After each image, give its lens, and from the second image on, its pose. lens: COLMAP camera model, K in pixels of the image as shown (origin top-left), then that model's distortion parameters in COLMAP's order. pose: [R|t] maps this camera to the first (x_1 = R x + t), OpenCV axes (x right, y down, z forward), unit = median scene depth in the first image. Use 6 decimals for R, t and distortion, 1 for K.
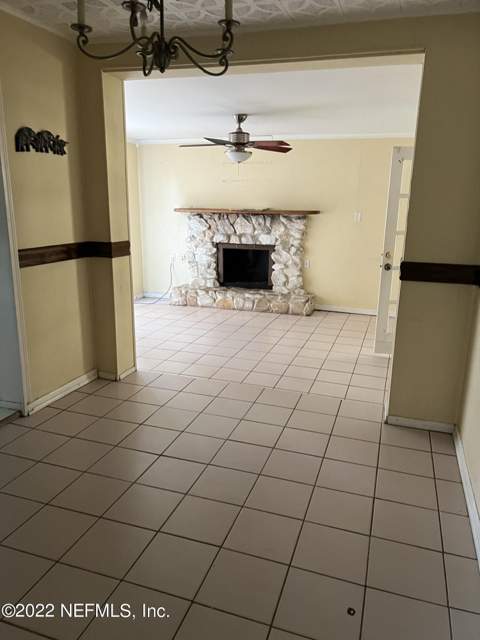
lens RADIAL K [[479.9, 0, 240.0], [0, 479.9, 320.0], [0, 0, 1]] dist [0.077403, -0.065538]
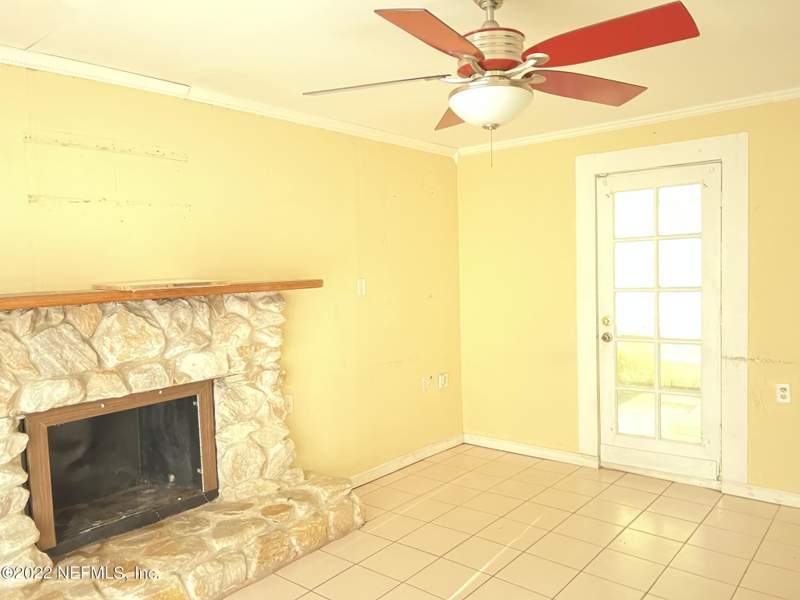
lens RADIAL K [[599.9, 0, 396.9], [0, 599.9, 309.2], [0, 0, 1]] dist [0.077403, -0.065538]
pose [[0.373787, -0.094764, 0.922661, -0.298323], [0.260837, 0.965361, -0.006520, -0.168351], [-0.890083, 0.243101, 0.385557, 0.696136]]
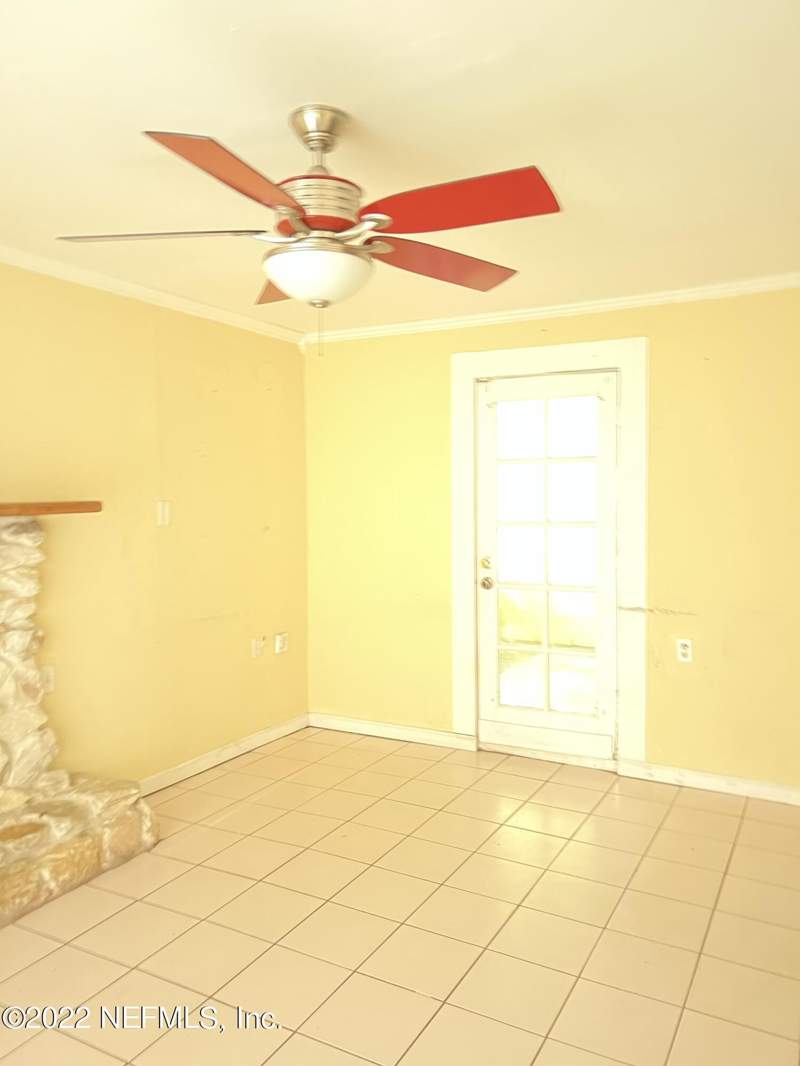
lens RADIAL K [[799.4, 0, 400.0], [0, 799.4, 533.0], [0, 0, 1]] dist [0.077403, -0.065538]
pose [[0.186828, -0.071844, 0.979762, -0.294430], [0.247699, 0.968545, 0.023788, -0.161283], [-0.950652, 0.238242, 0.198747, 0.679741]]
